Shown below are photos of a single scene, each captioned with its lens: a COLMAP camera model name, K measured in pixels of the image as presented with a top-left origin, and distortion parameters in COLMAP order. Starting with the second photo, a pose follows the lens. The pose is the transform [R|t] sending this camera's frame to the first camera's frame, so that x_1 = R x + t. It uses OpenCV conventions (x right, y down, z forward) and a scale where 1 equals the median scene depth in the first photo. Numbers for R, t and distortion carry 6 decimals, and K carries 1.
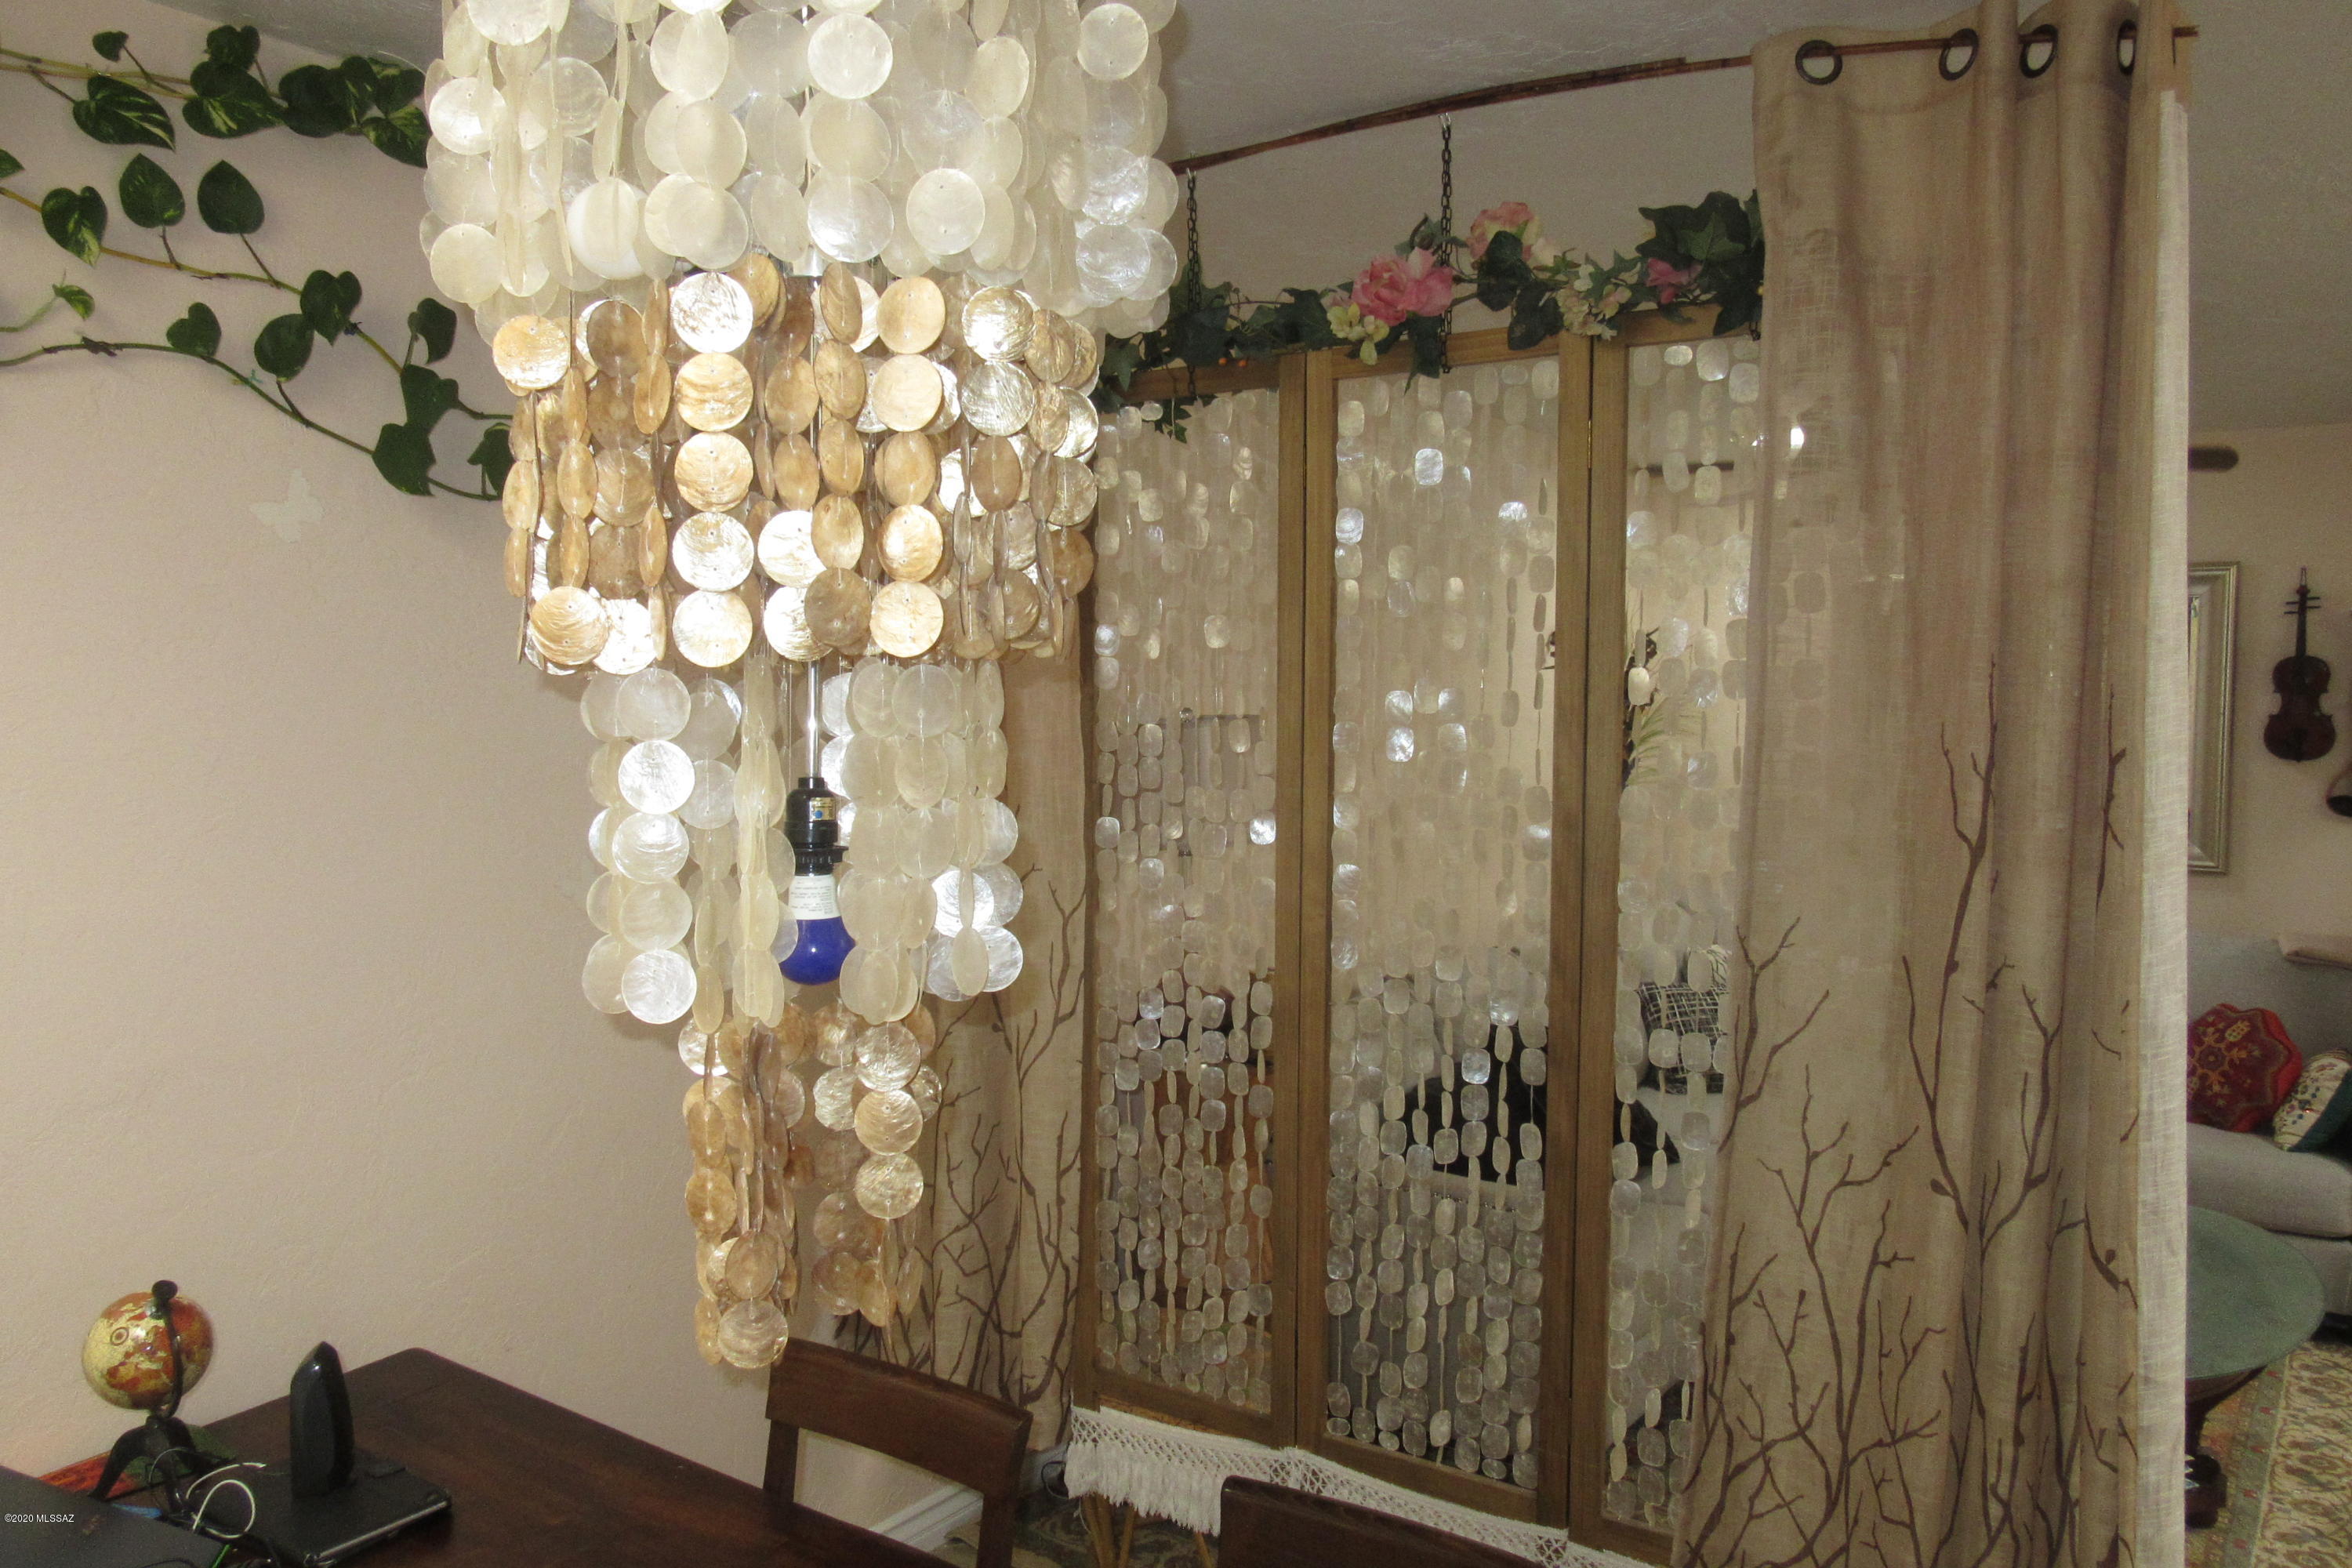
lens RADIAL K [[1777.7, 0, 1176.0], [0, 1777.7, 784.0], [0, 0, 1]] dist [-0.025696, 0.028606]
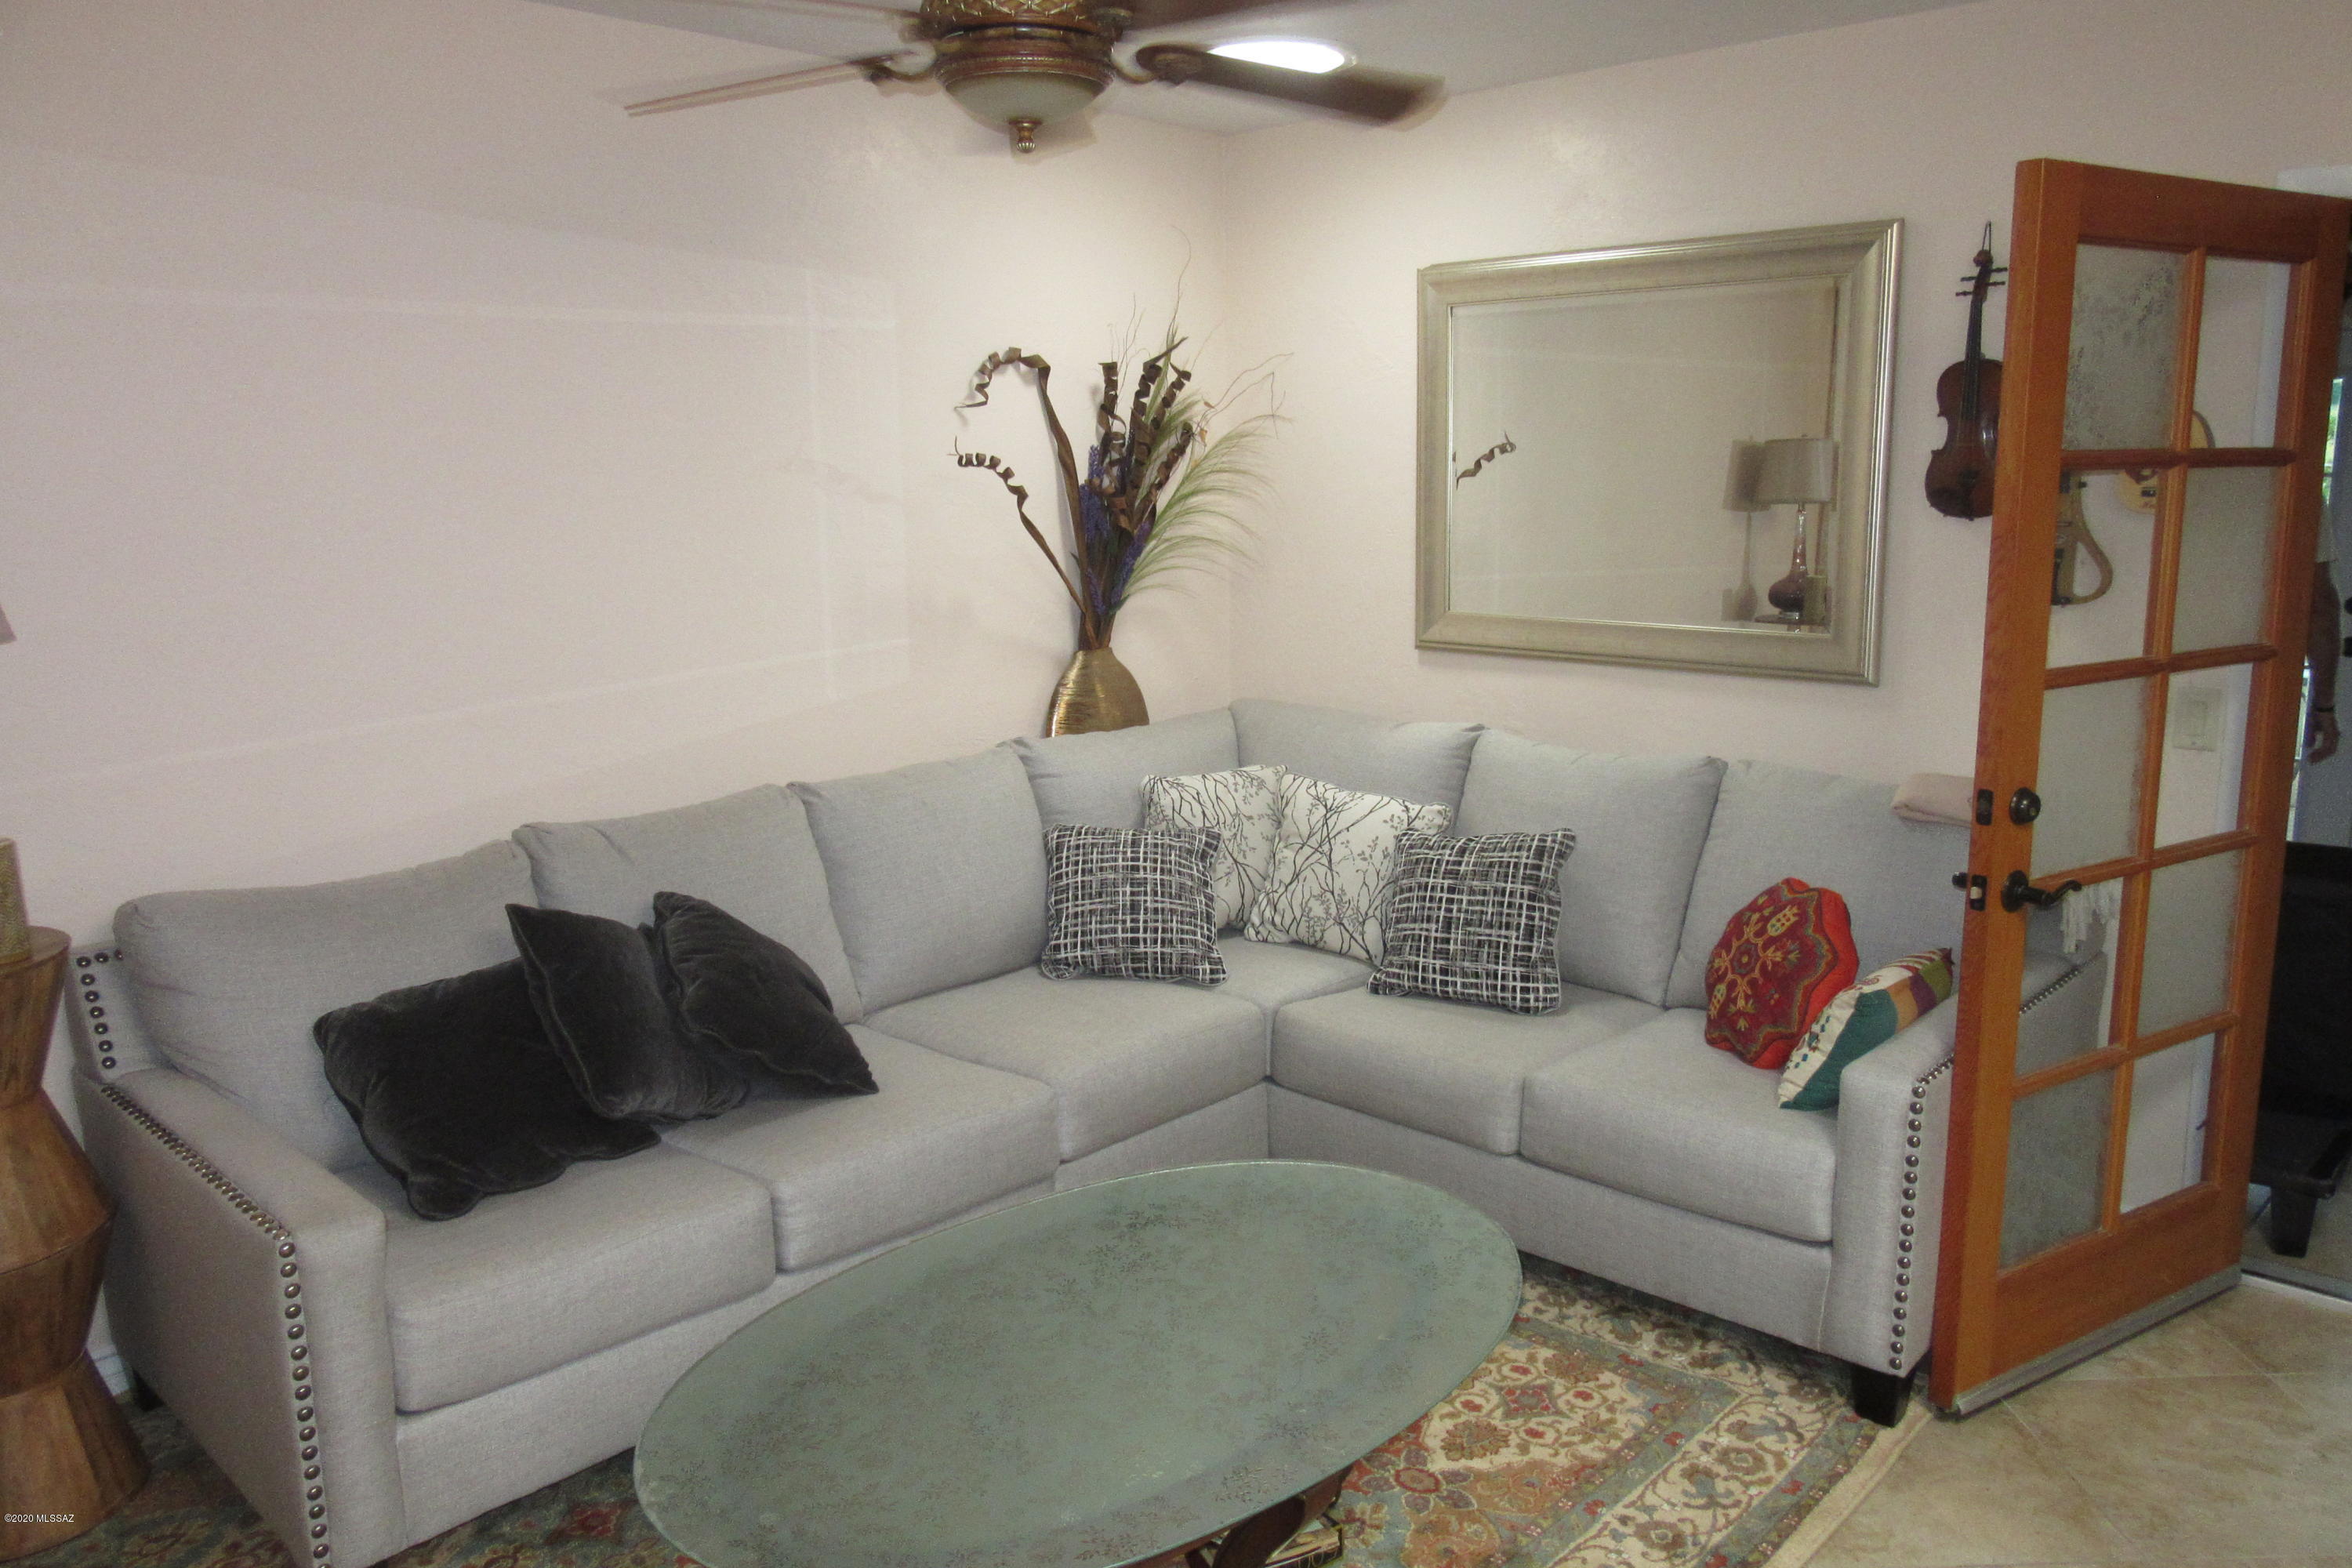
lens RADIAL K [[1777.7, 0, 1176.0], [0, 1777.7, 784.0], [0, 0, 1]] dist [-0.025696, 0.028606]
pose [[0.987730, 0.009423, -0.155889, 0.852890], [0.011093, 0.991424, 0.130213, -0.007847], [0.155779, -0.130345, 0.979154, 0.539246]]
